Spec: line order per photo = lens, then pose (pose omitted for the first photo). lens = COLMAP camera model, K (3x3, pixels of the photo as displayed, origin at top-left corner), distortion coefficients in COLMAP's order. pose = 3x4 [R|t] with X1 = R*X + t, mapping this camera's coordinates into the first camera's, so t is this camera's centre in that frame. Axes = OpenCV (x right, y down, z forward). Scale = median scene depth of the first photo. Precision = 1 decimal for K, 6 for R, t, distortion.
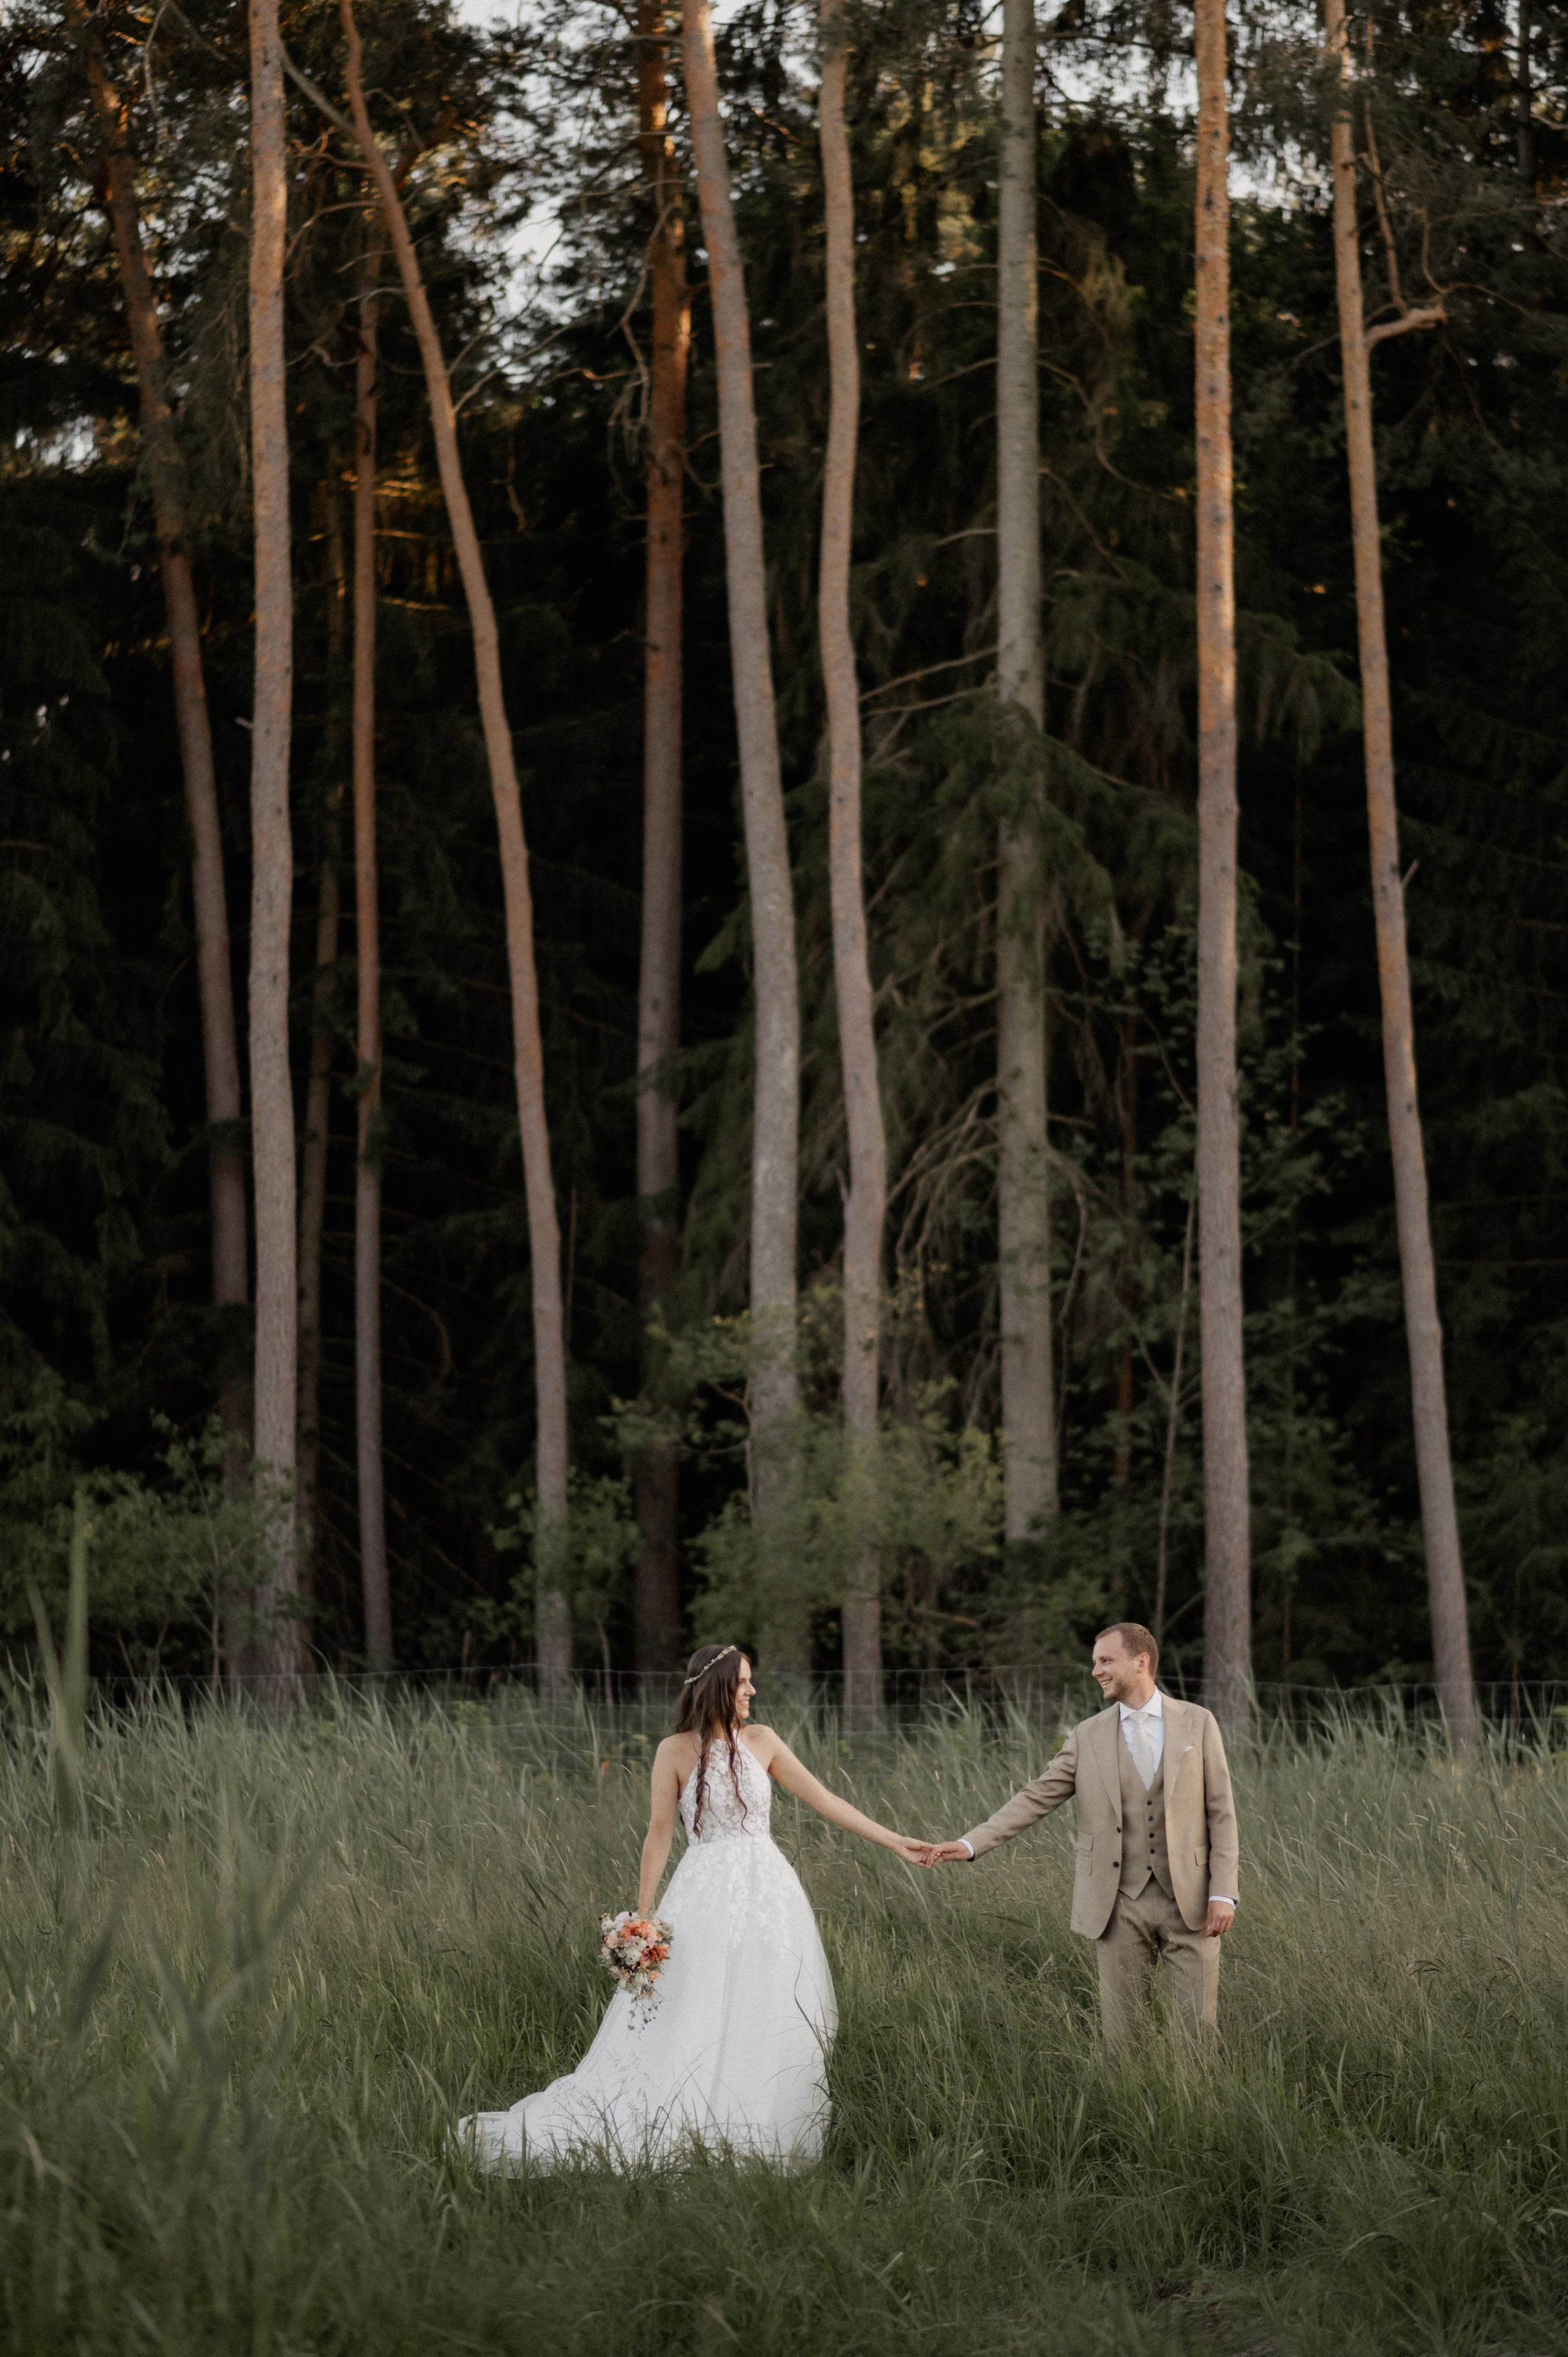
lens RADIAL K [[5650.9, 0, 787.1], [0, 5650.9, 1236.5], [0, 0, 1]] dist [0.046071, -0.909063]
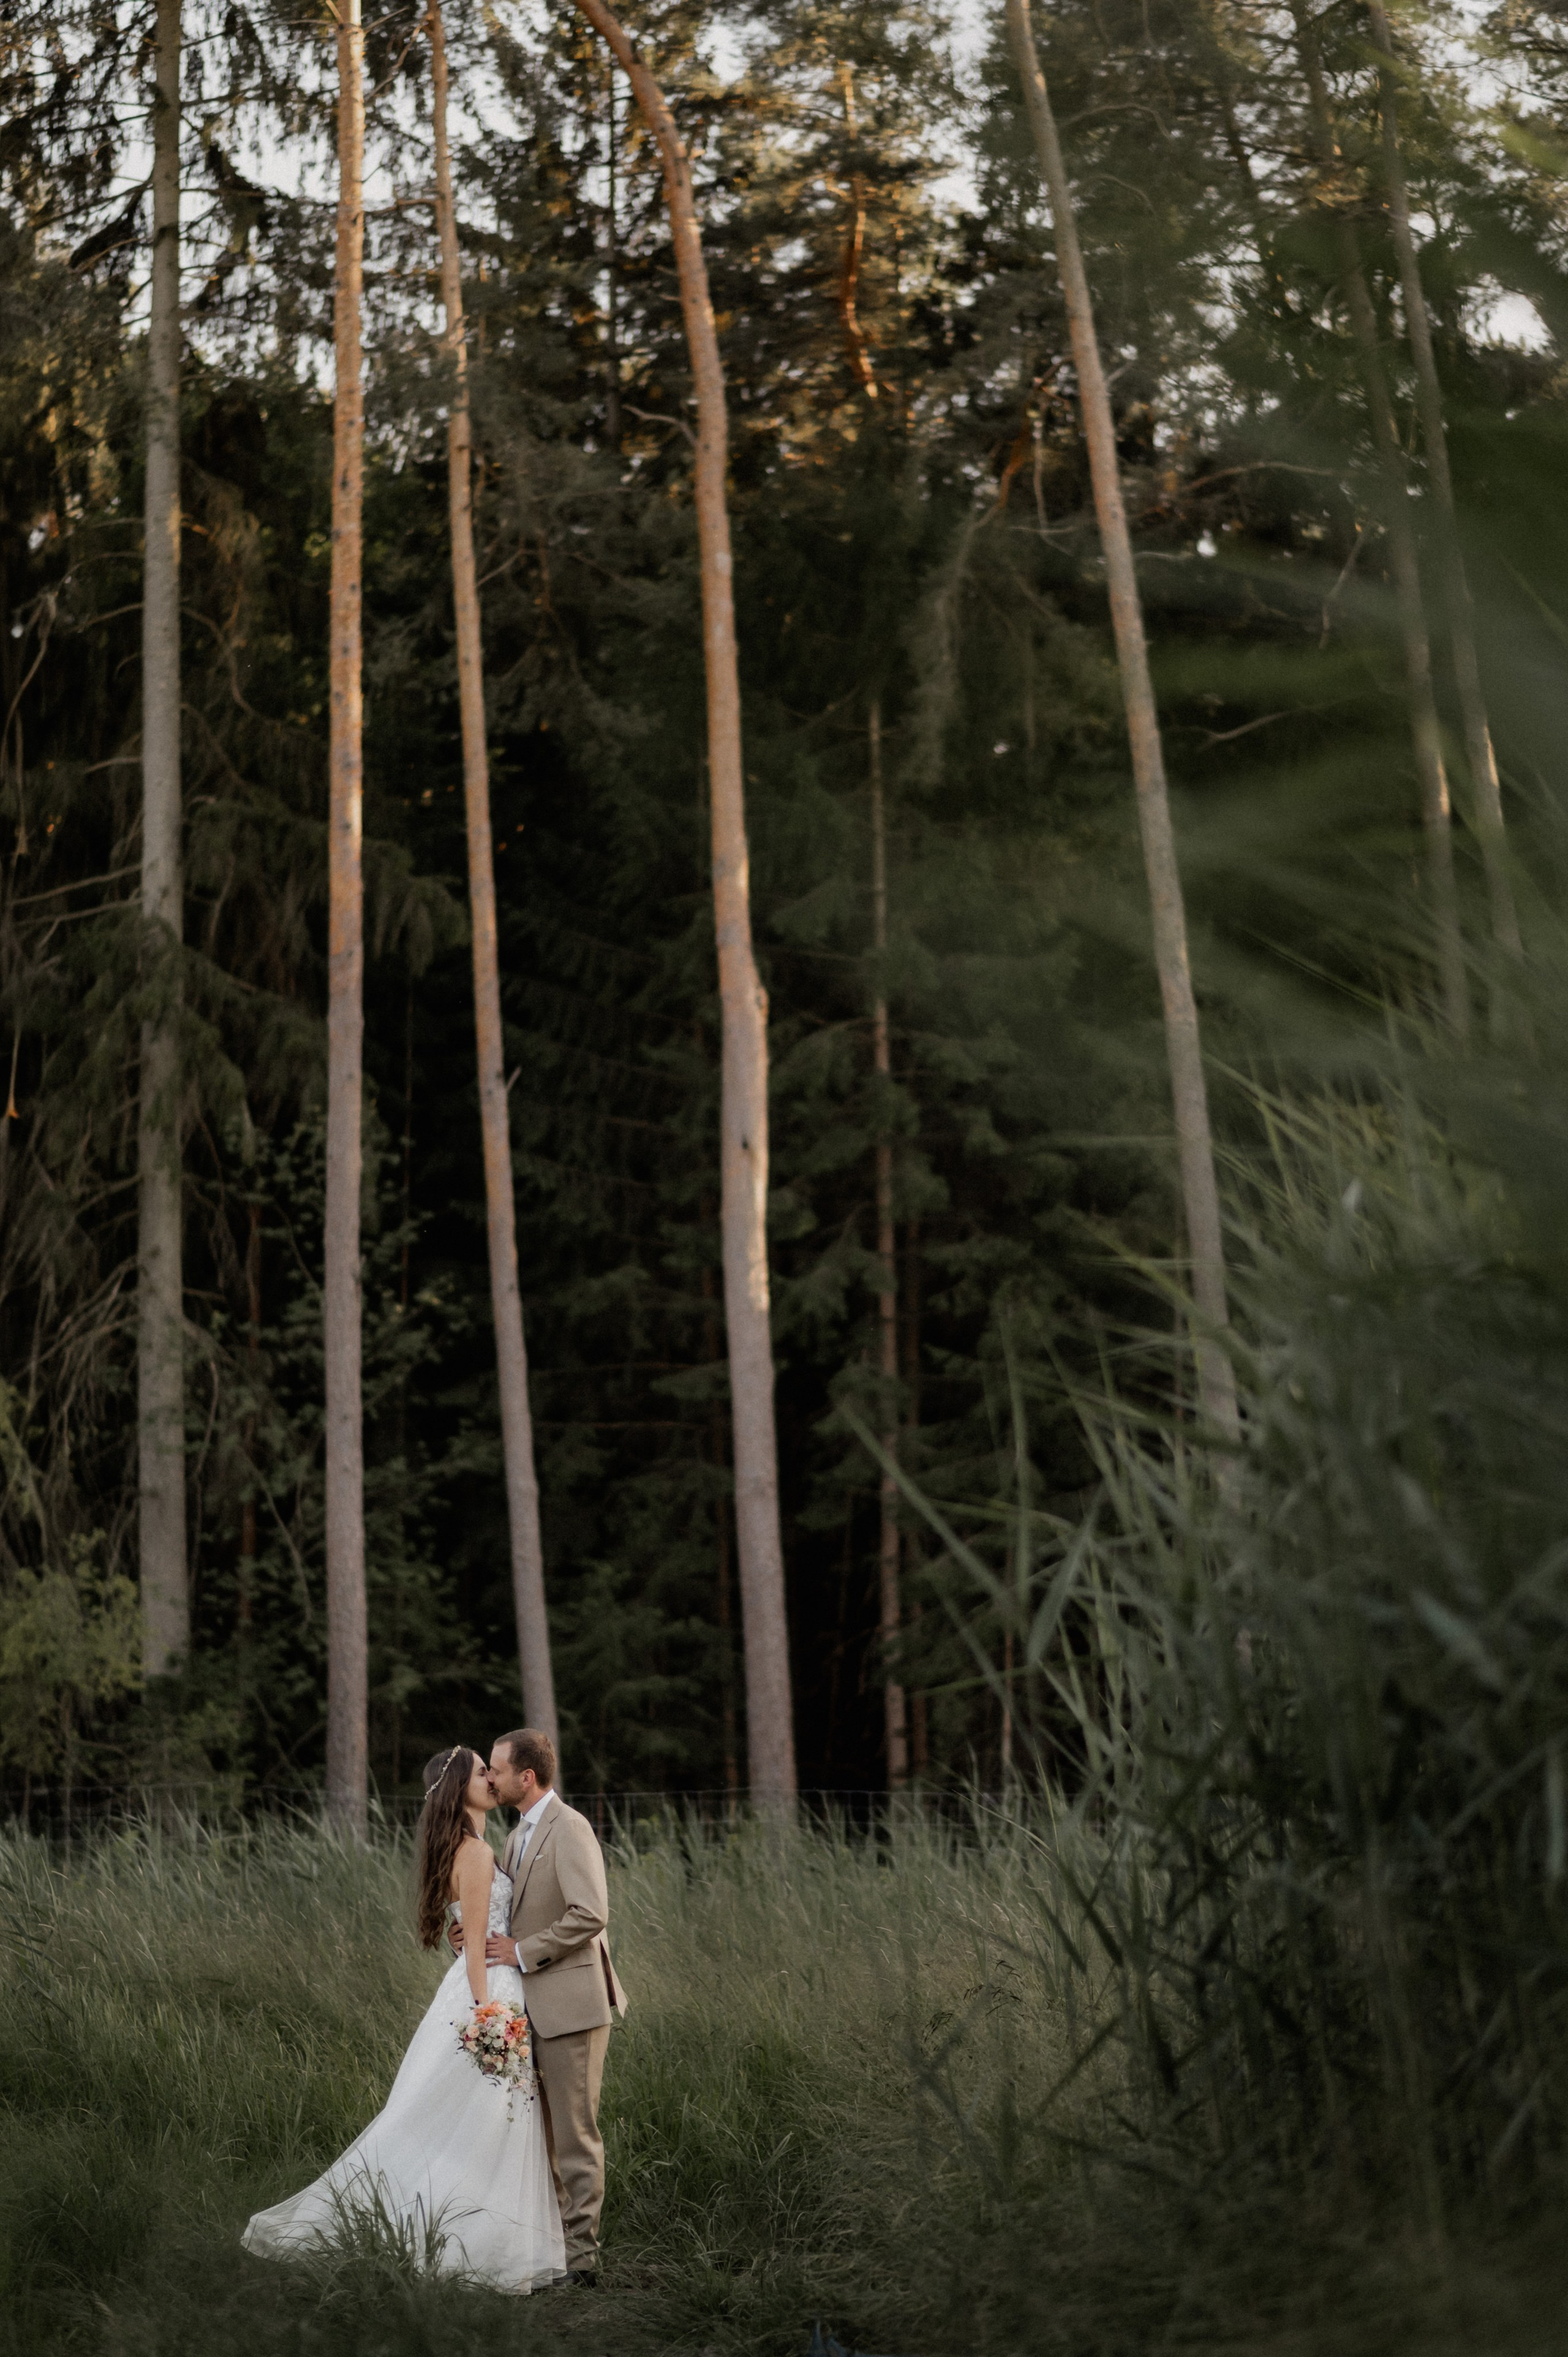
lens RADIAL K [[5651.6, 0, 787.1], [0, 5651.6, 1236.5], [0, 0, 1]] dist [0.046071, -0.909063]
pose [[0.986669, 0.009178, 0.162480, -0.017139], [-0.005344, 0.999697, -0.024019, -0.006090], [-0.162651, 0.022830, 0.986420, -0.108015]]
